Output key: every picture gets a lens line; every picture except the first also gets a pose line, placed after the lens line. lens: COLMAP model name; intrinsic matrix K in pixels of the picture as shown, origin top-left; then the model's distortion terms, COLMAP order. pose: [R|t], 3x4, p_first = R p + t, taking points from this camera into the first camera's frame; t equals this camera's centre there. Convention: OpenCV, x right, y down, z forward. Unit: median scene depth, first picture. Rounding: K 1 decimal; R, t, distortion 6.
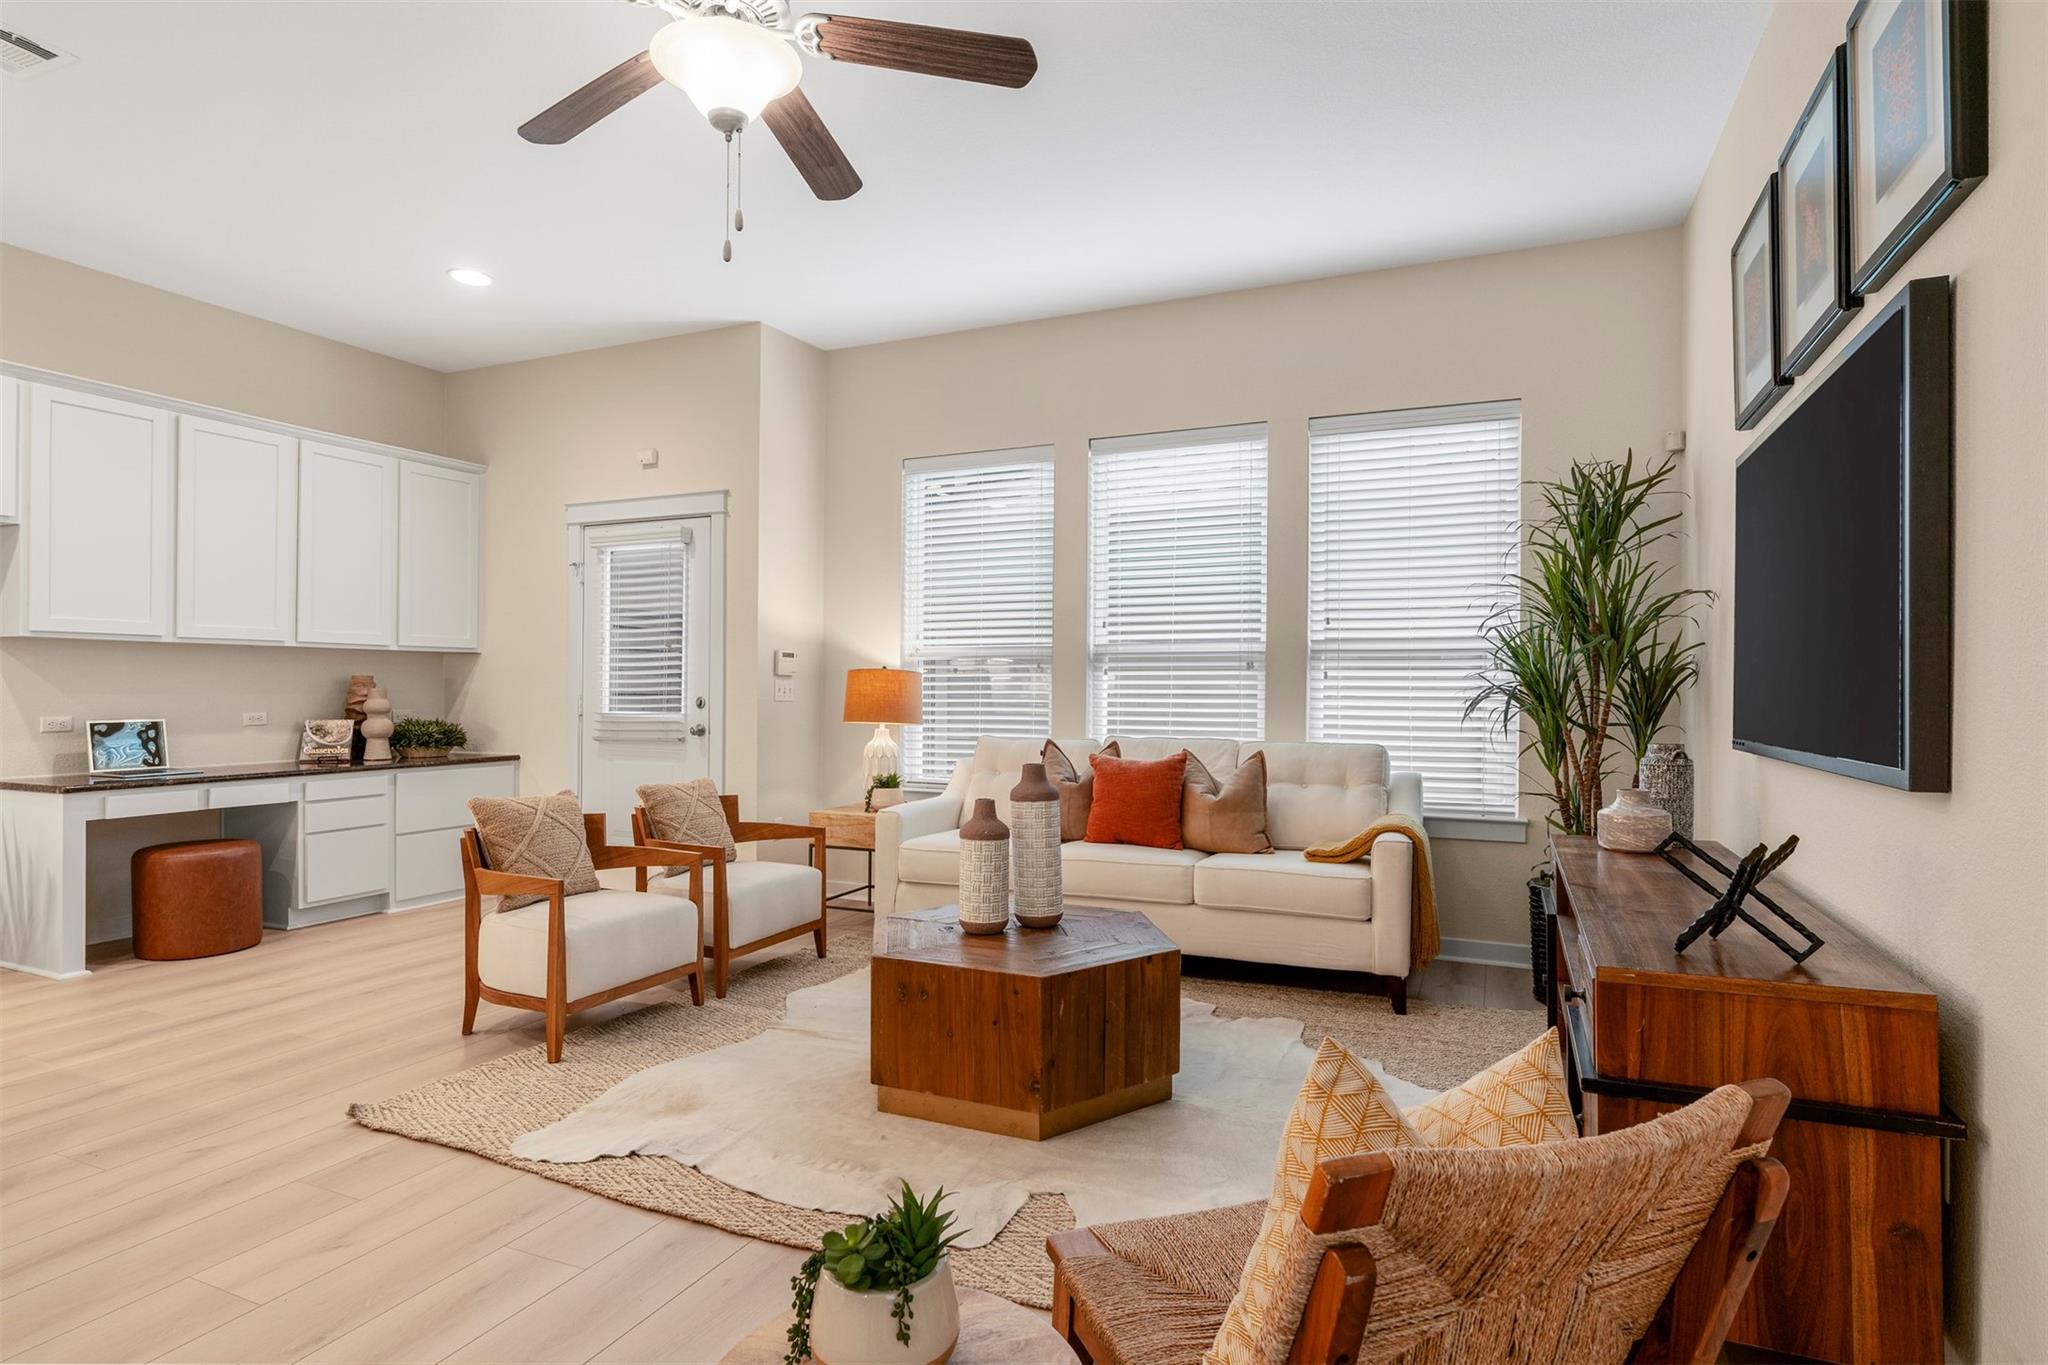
lens RADIAL K [[1070.9, 0, 1017.7], [0, 1070.9, 681.7], [0, 0, 1]] dist [-0.002312, 0.002075]
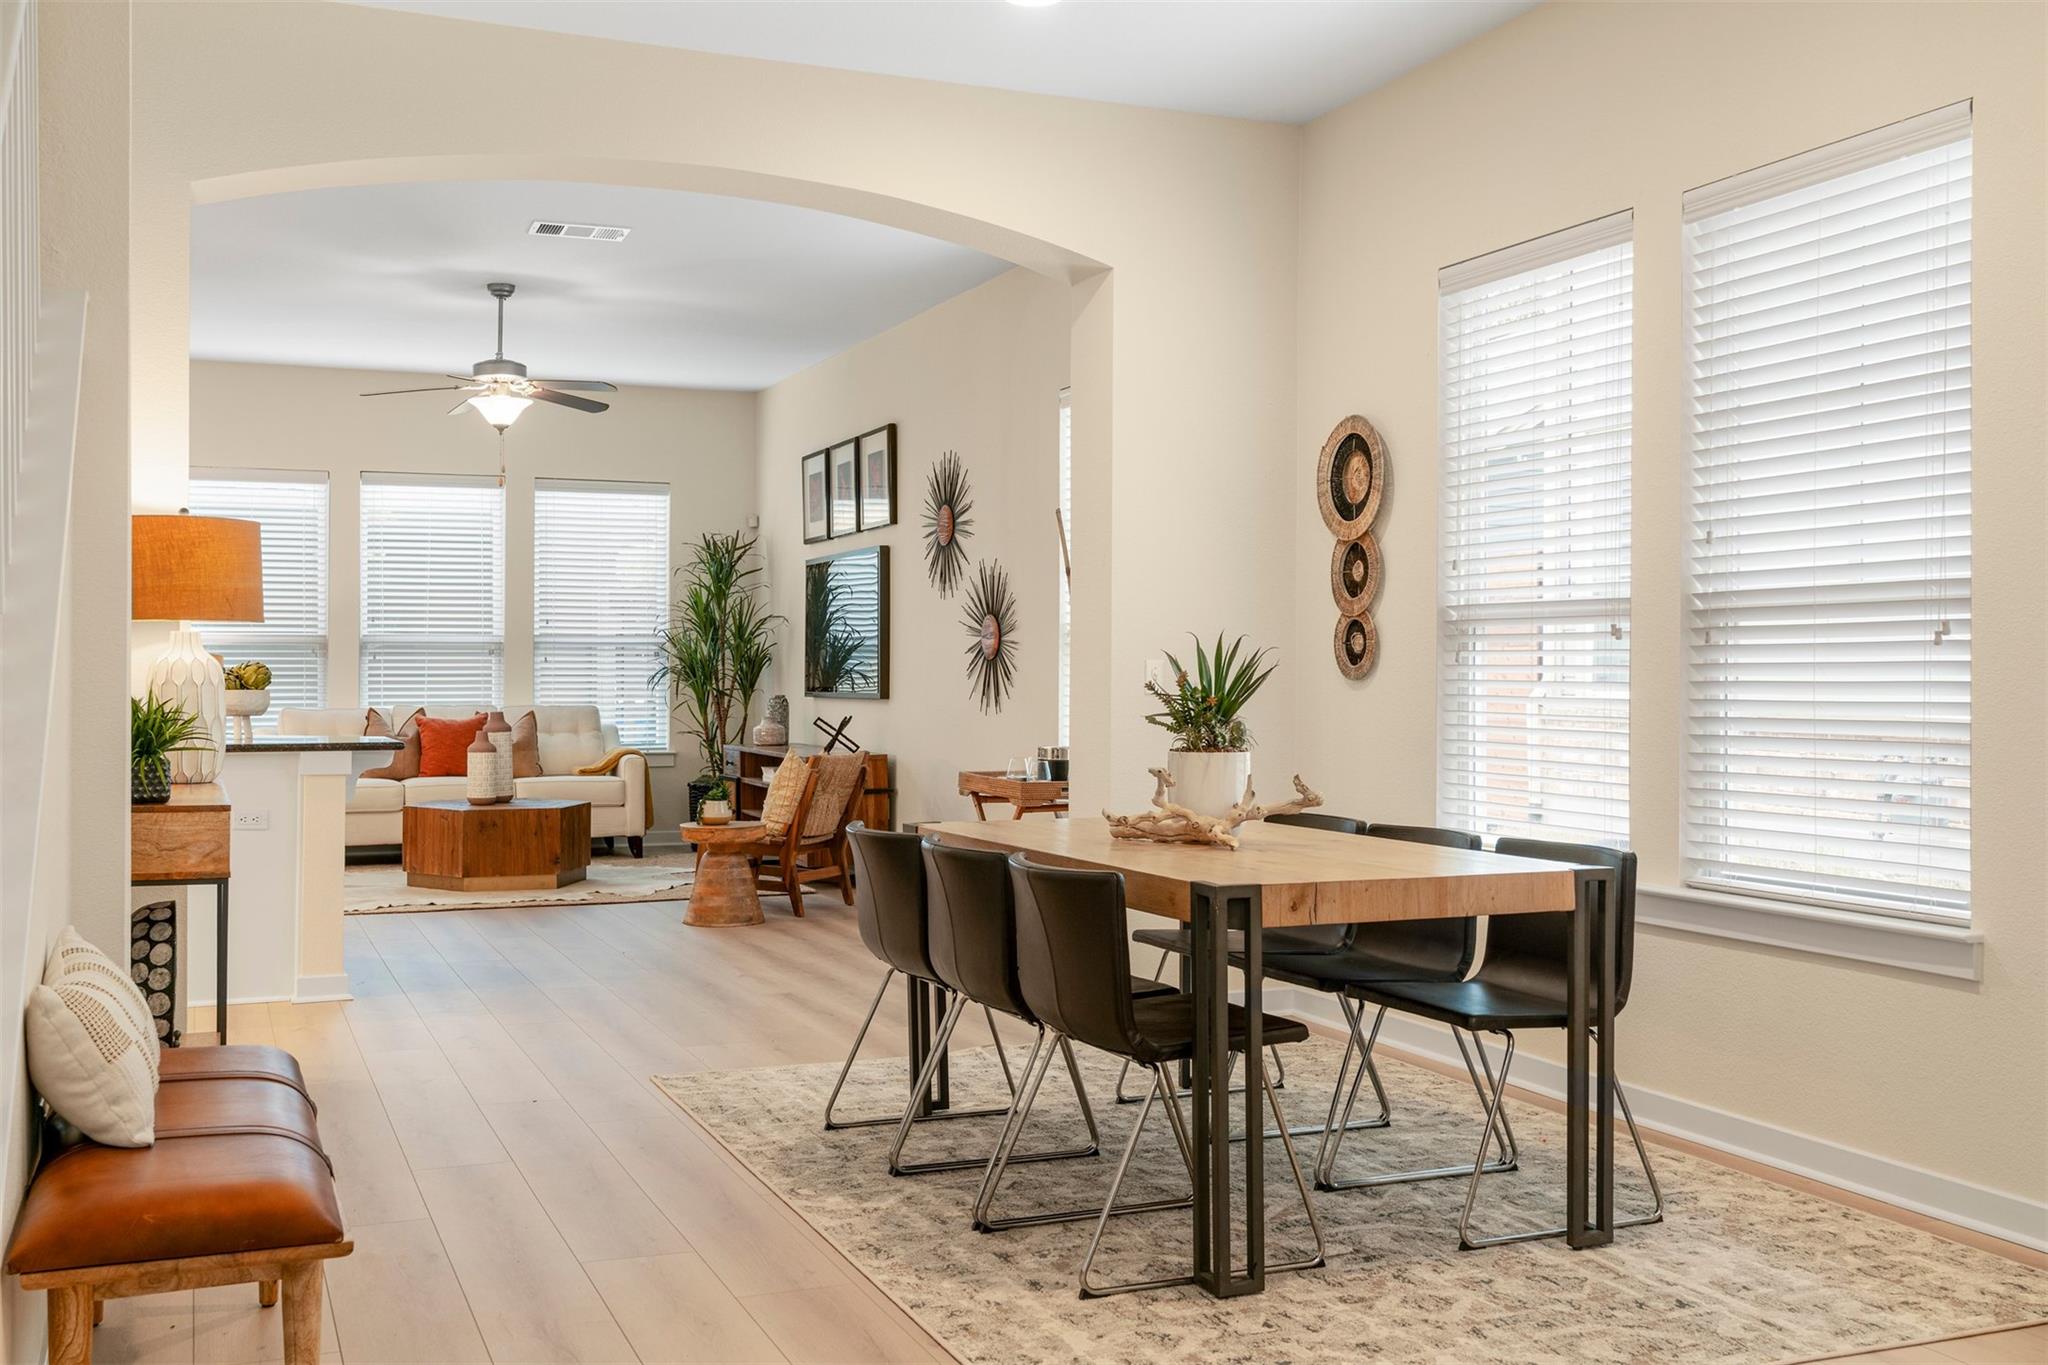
lens RADIAL K [[2020.4, 0, 1016.2], [0, 2020.4, 686.3], [0, 0, 1]] dist [0.022739, 0.000000]
pose [[0.688320, -0.008937, 0.725352, -1.346843], [-0.001547, 0.999904, 0.013787, -0.009711], [-0.725406, -0.010612, 0.688240, -1.425050]]
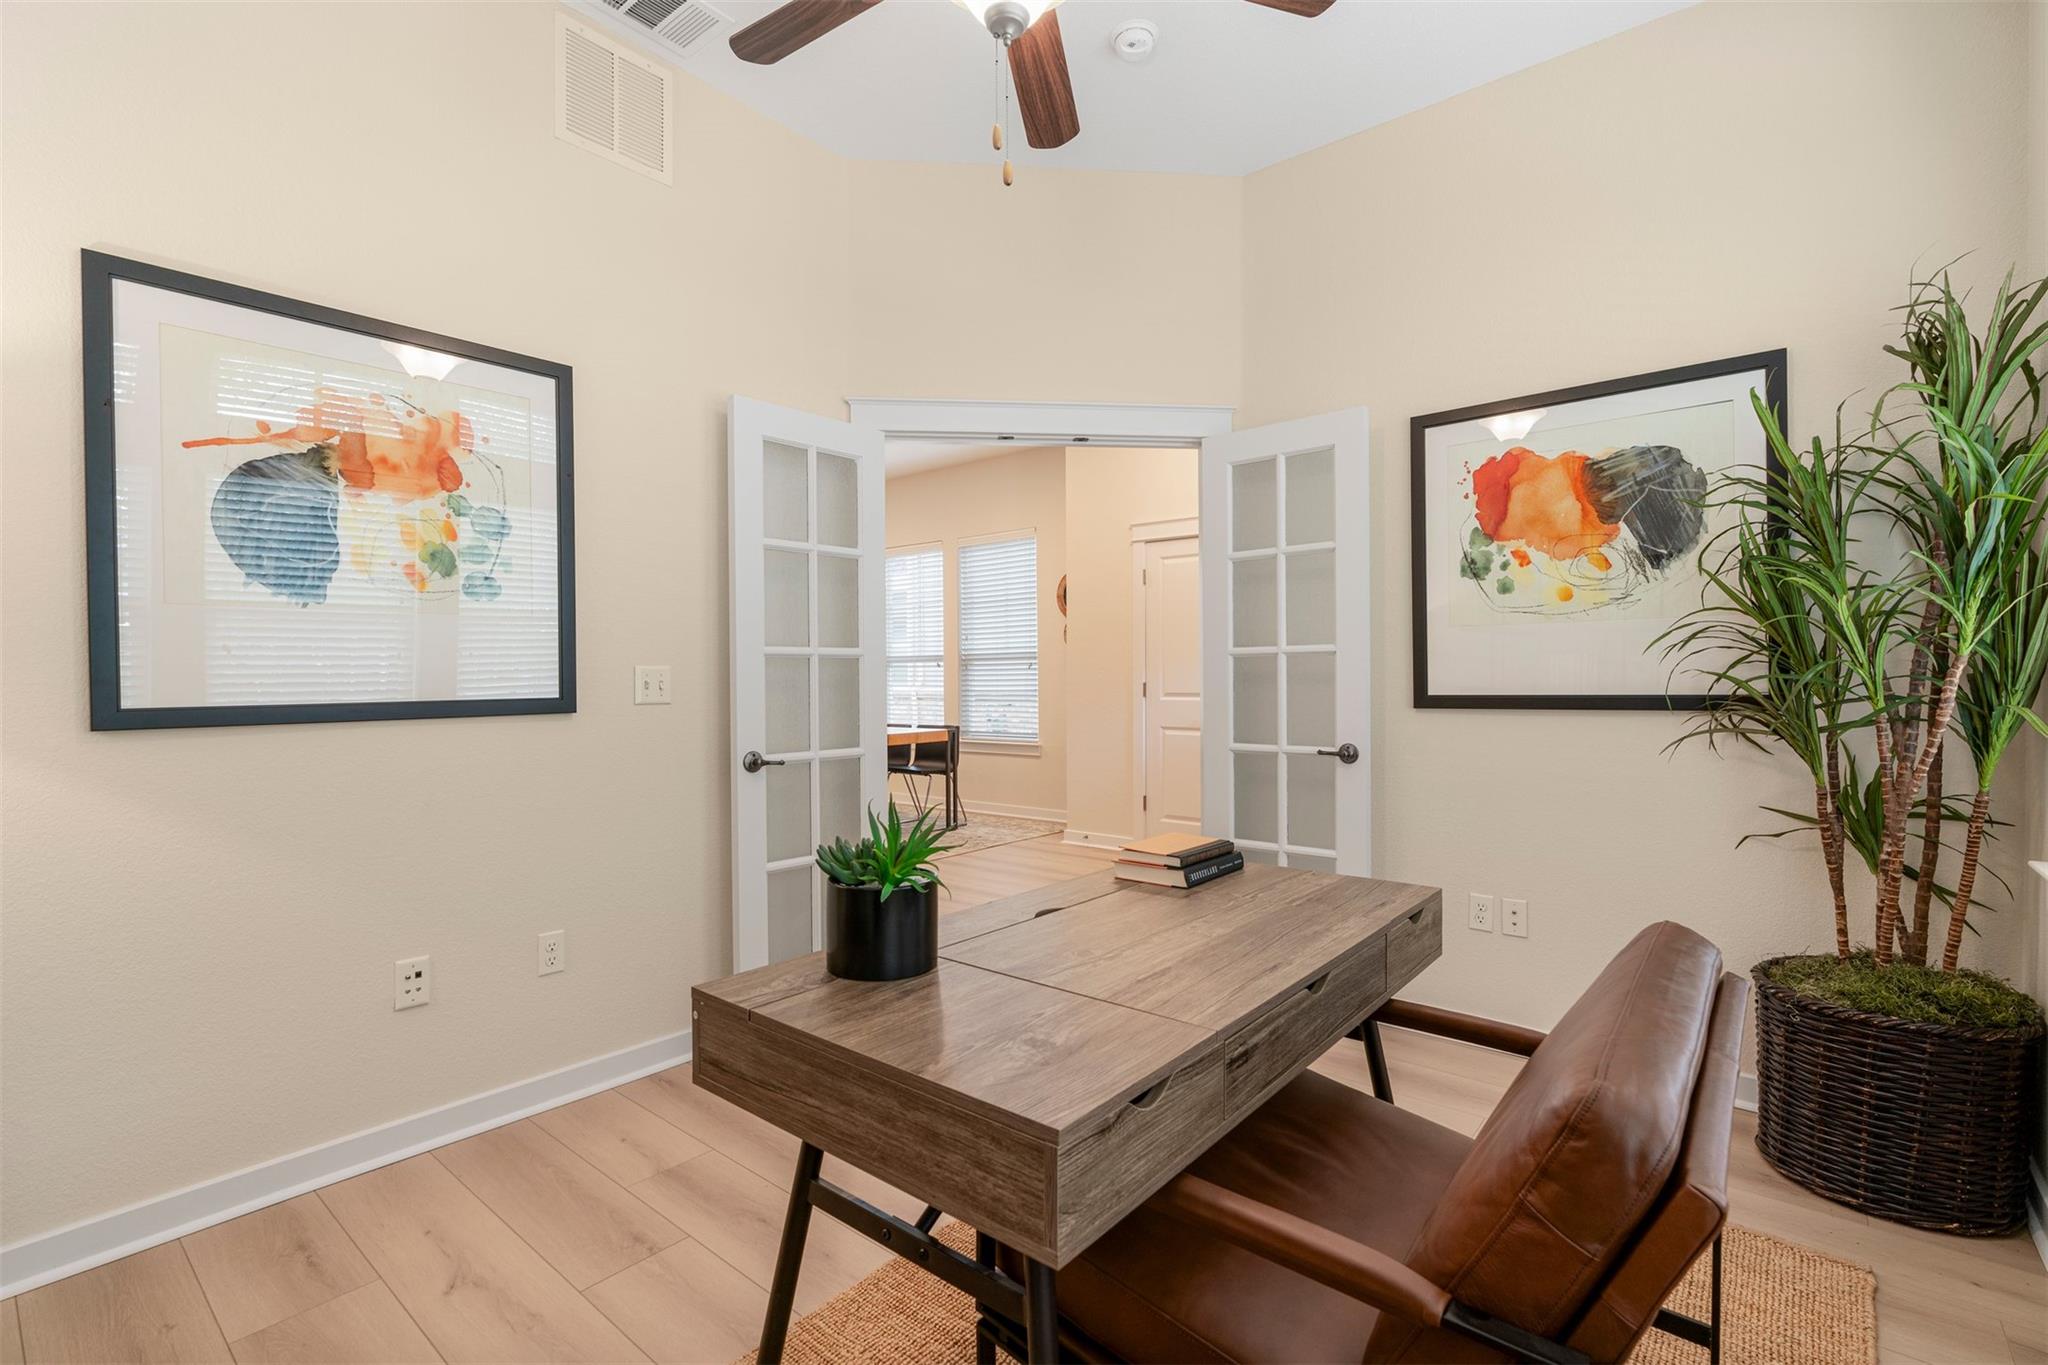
lens RADIAL K [[930.5, 0, 1020.1], [0, 930.5, 680.2], [0, 0, 1]] dist [-0.005677, 0.003078]
pose [[0.265794, -0.011733, 0.963958, -1.995216], [-0.001567, 0.999919, 0.012603, -0.018487], [-0.964029, -0.004861, 0.265754, -1.513787]]
